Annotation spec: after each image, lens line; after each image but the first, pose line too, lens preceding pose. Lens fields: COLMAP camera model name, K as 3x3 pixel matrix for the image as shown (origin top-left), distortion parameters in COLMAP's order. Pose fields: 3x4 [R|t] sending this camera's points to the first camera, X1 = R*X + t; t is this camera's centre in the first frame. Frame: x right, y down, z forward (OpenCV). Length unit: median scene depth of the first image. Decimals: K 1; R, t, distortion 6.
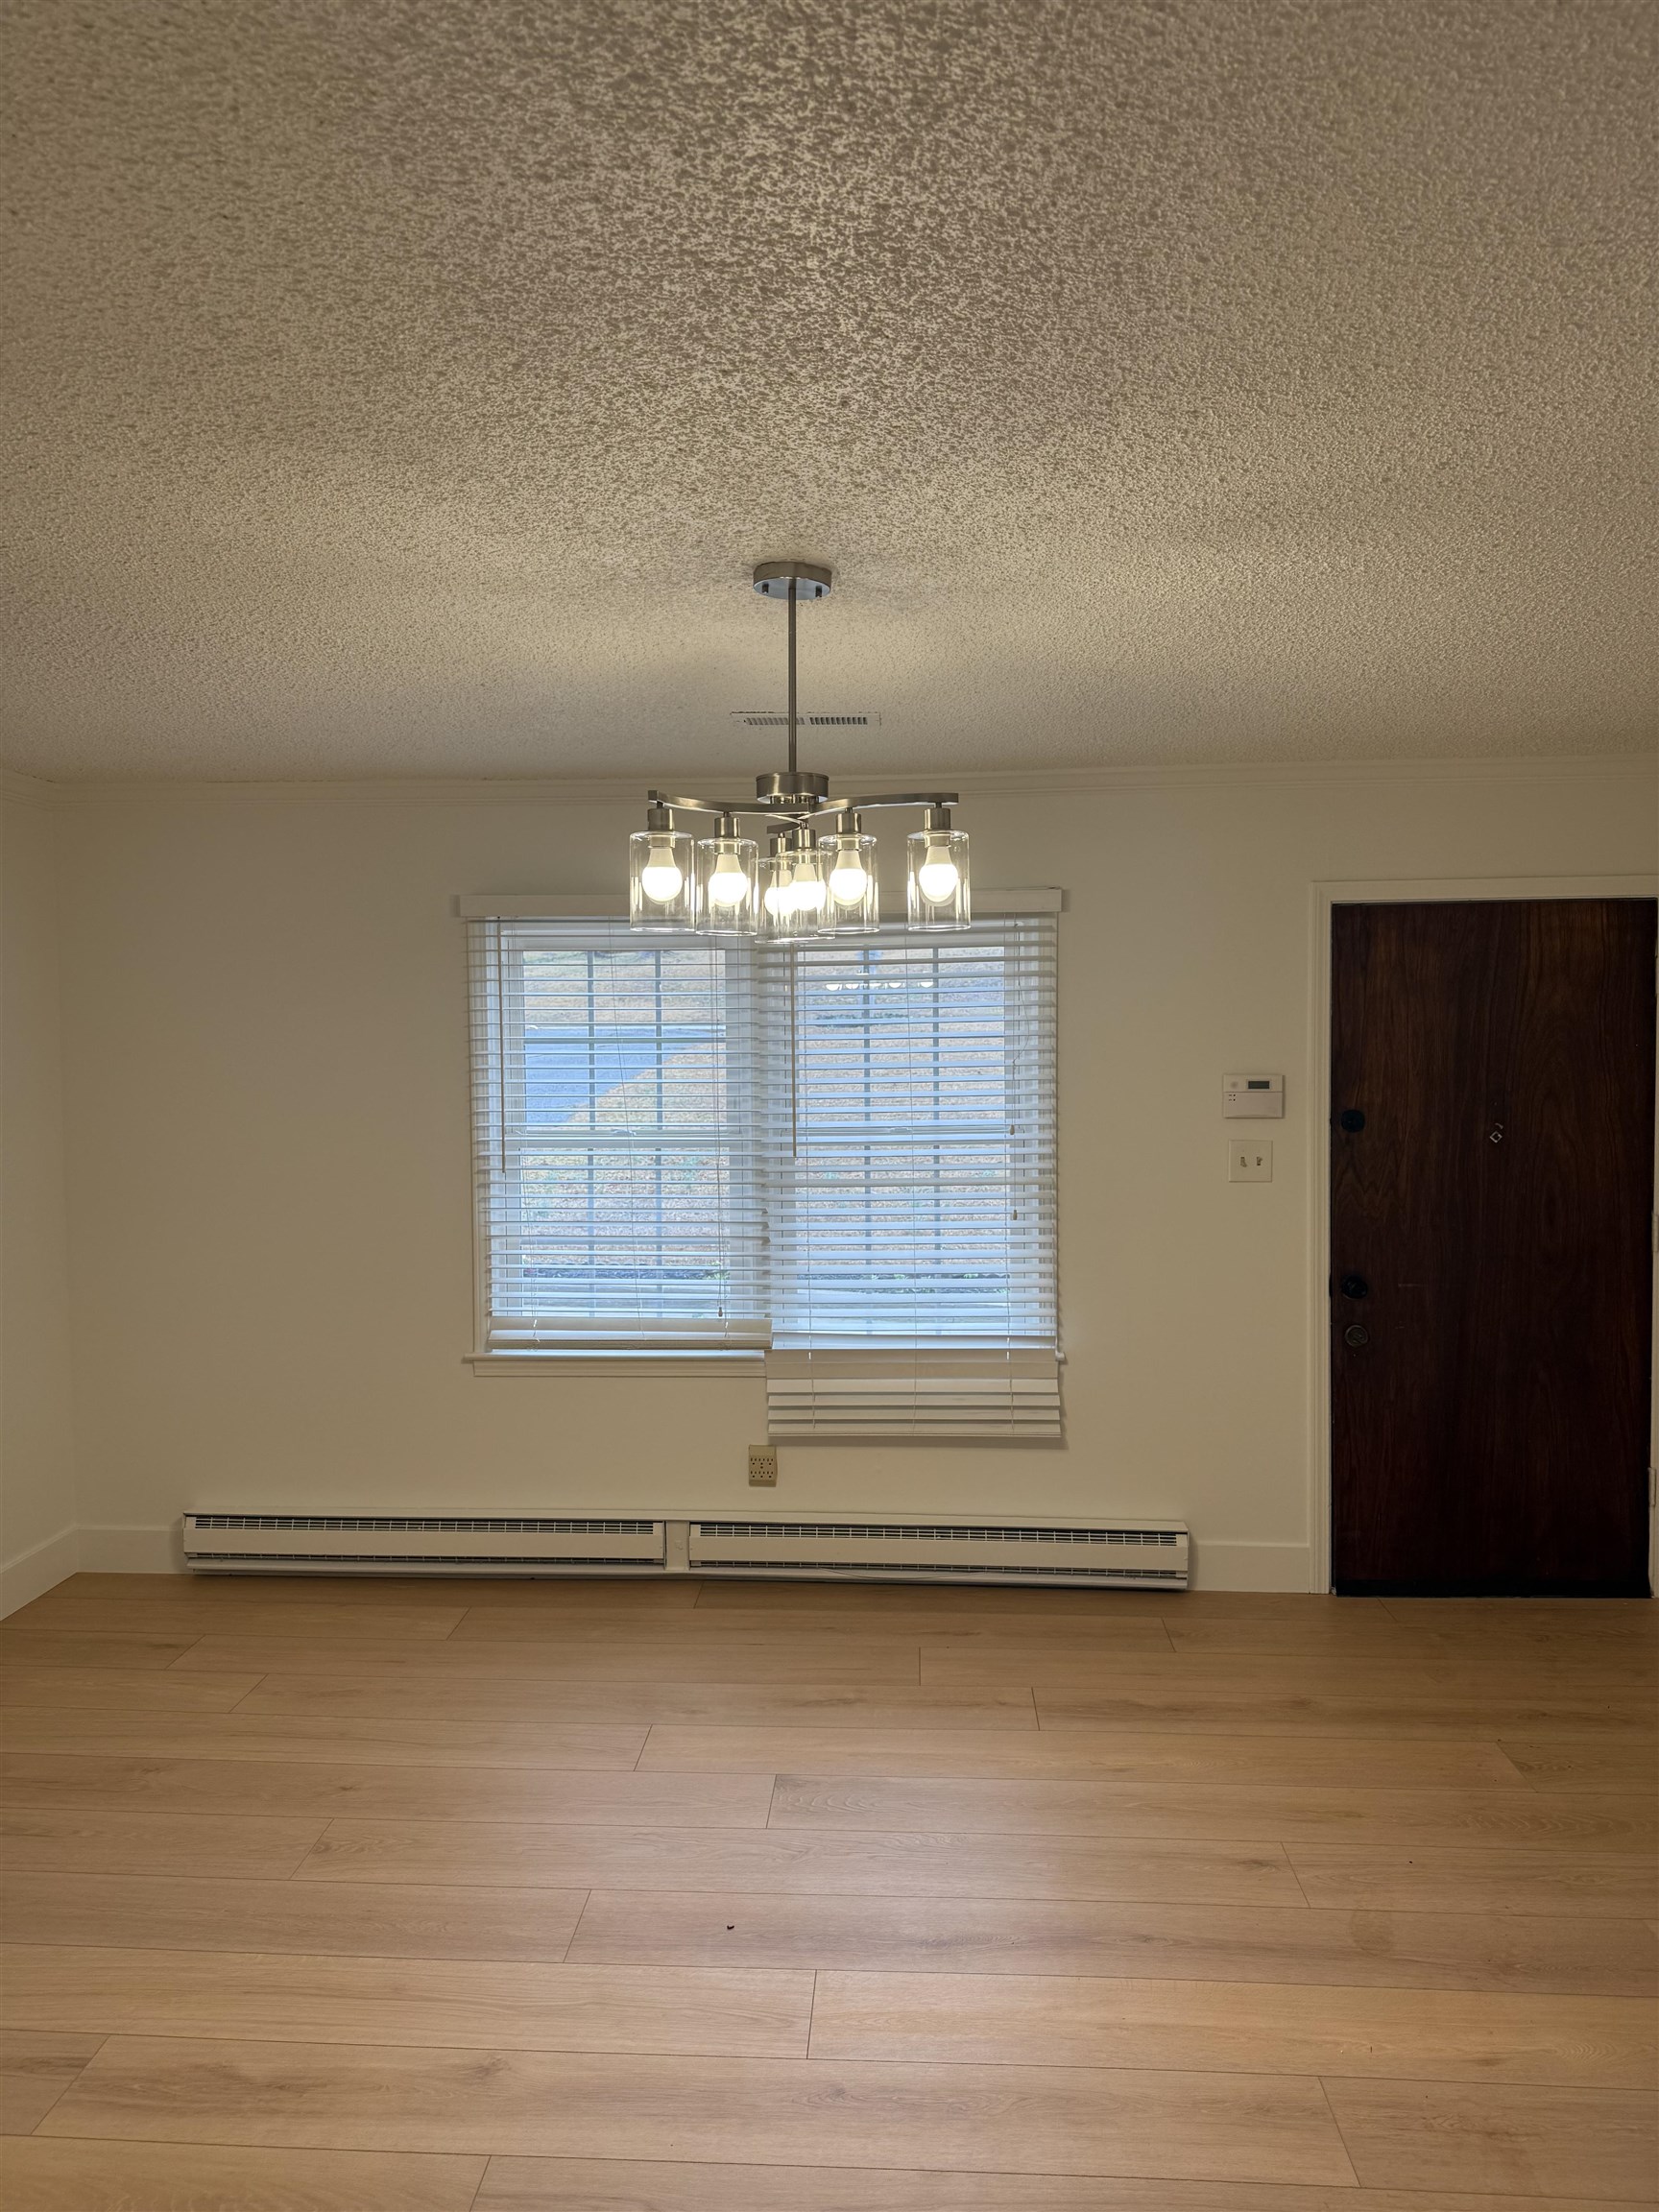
lens RADIAL K [[1576.1, 0, 829.5], [0, 1576.1, 1106.0], [0, 0, 1]] dist [0.088009, -0.101126]
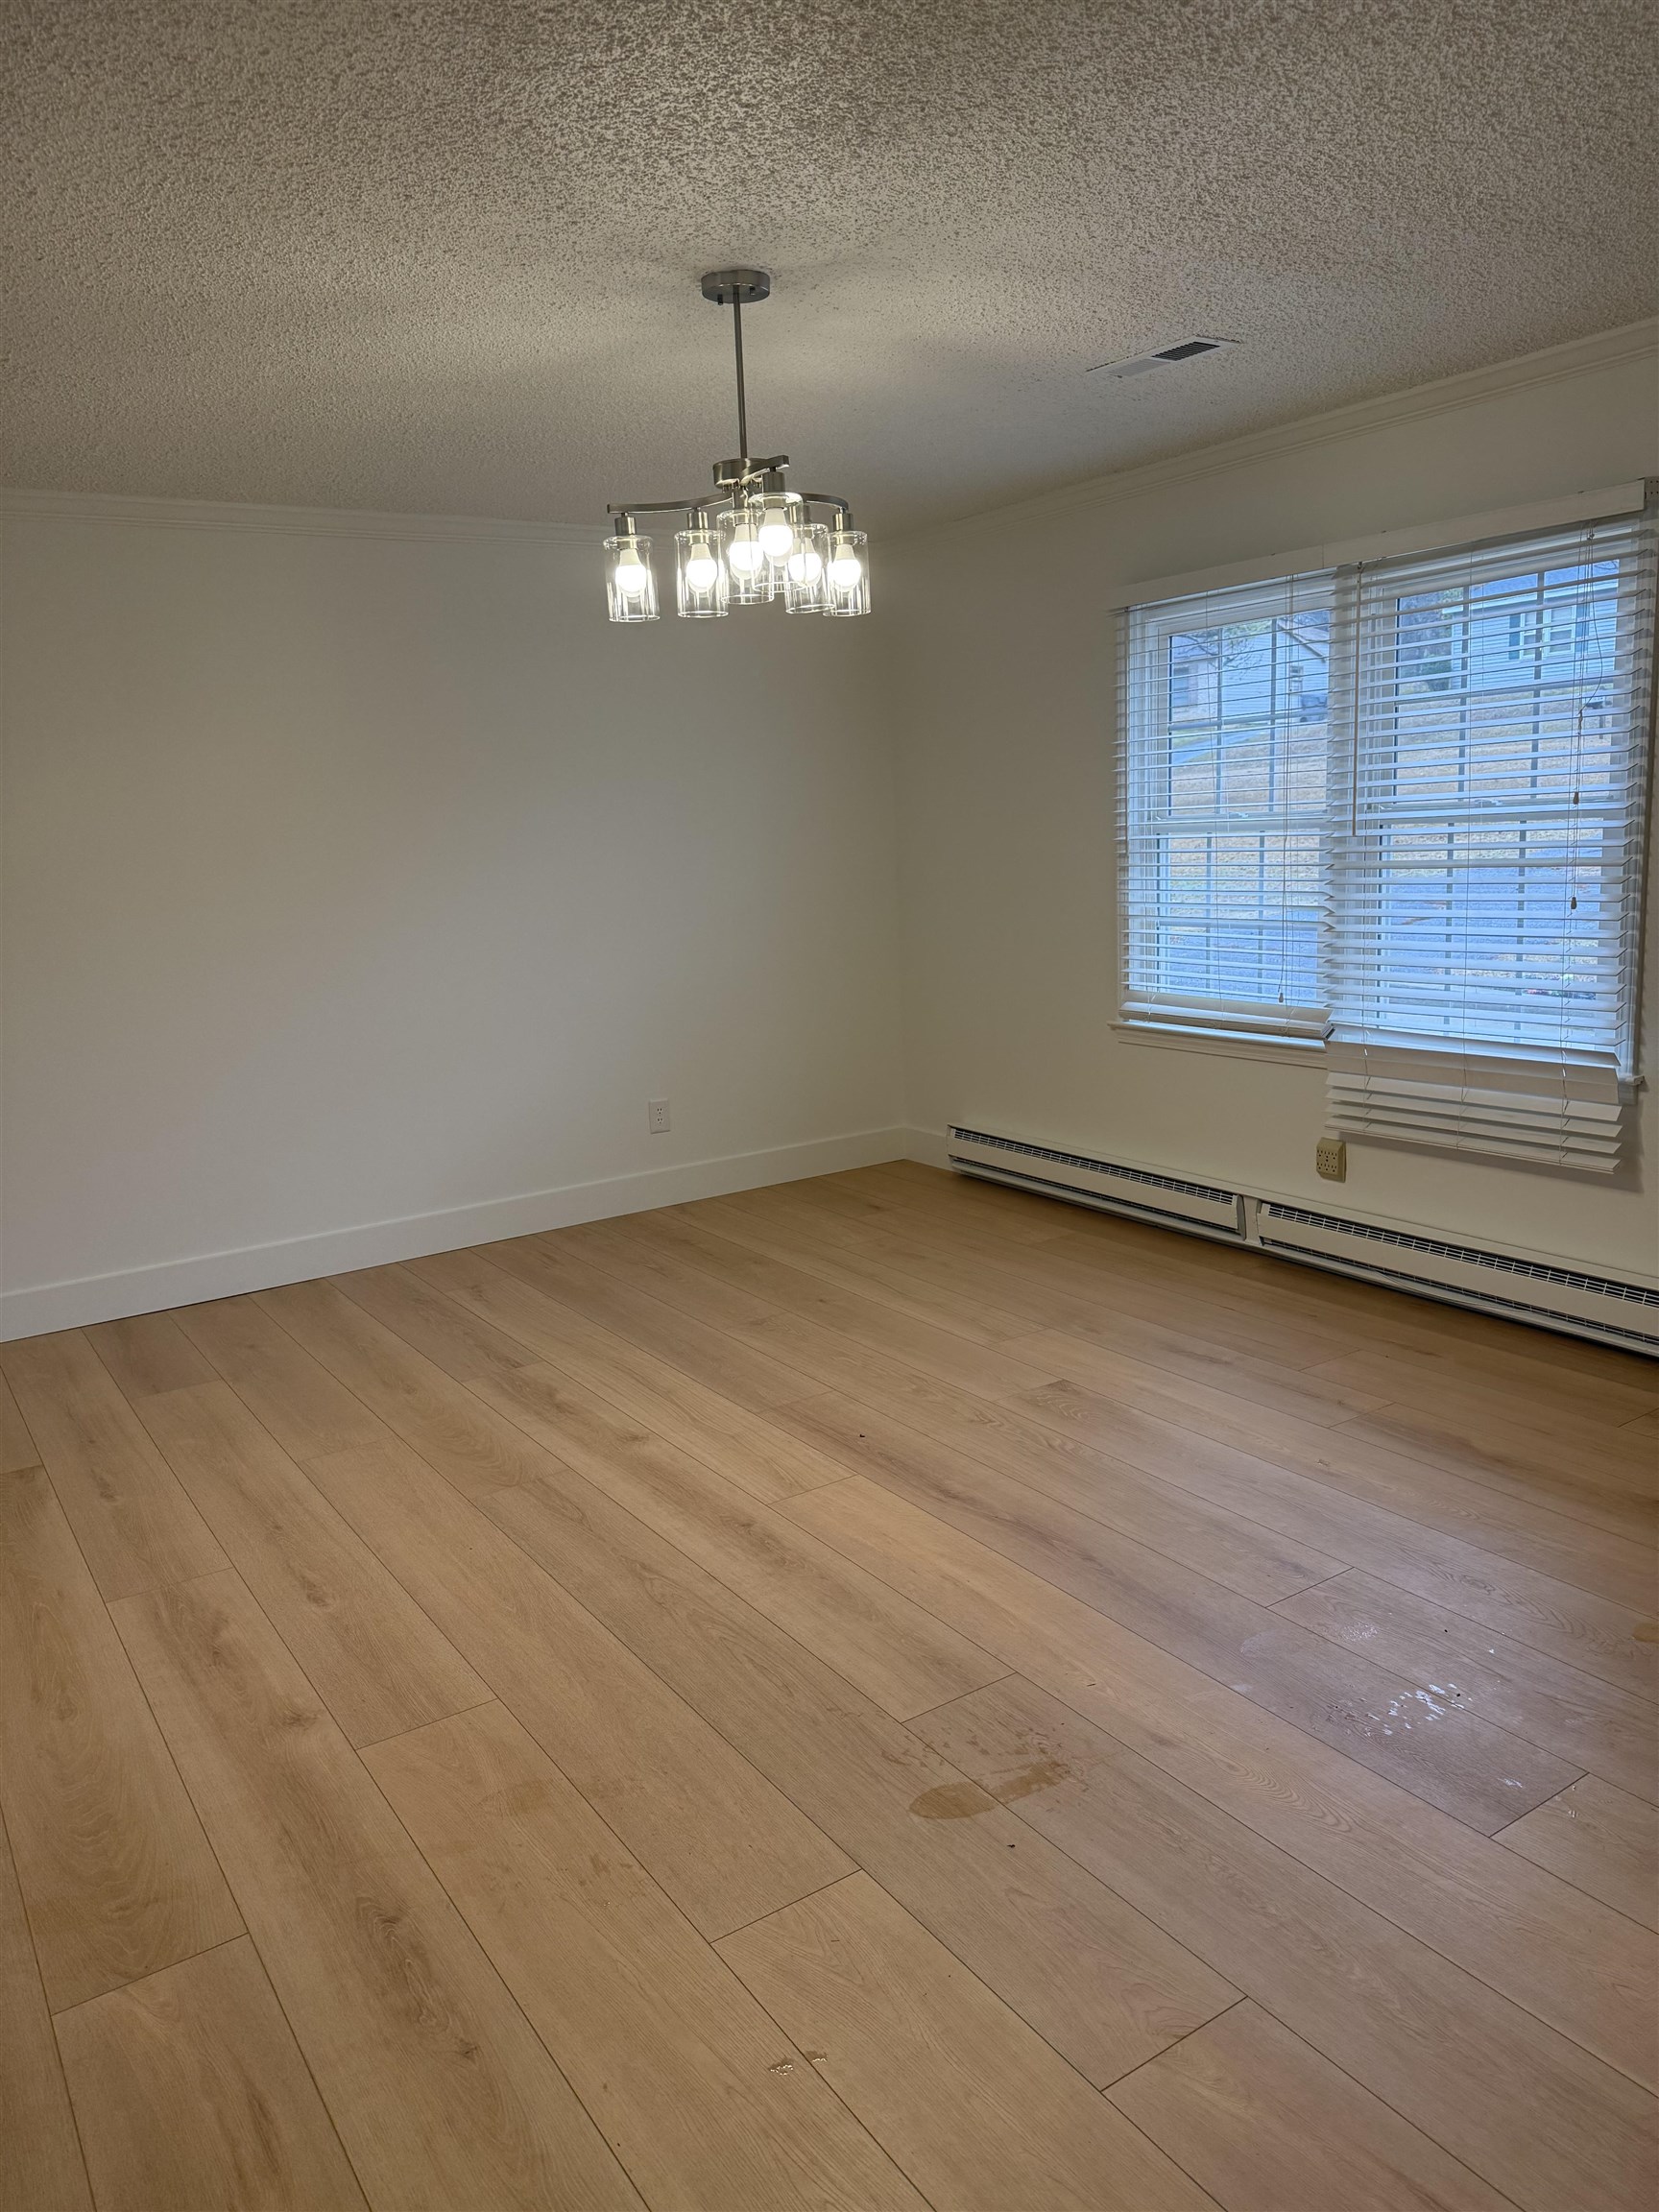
lens RADIAL K [[1576.1, 0, 829.5], [0, 1576.1, 1106.0], [0, 0, 1]] dist [0.088009, -0.101126]
pose [[0.606282, 0.125918, -0.785218, 0.548666], [-0.000905, 0.987494, 0.157656, 0.040236], [0.795249, -0.094873, 0.598814, 0.168004]]
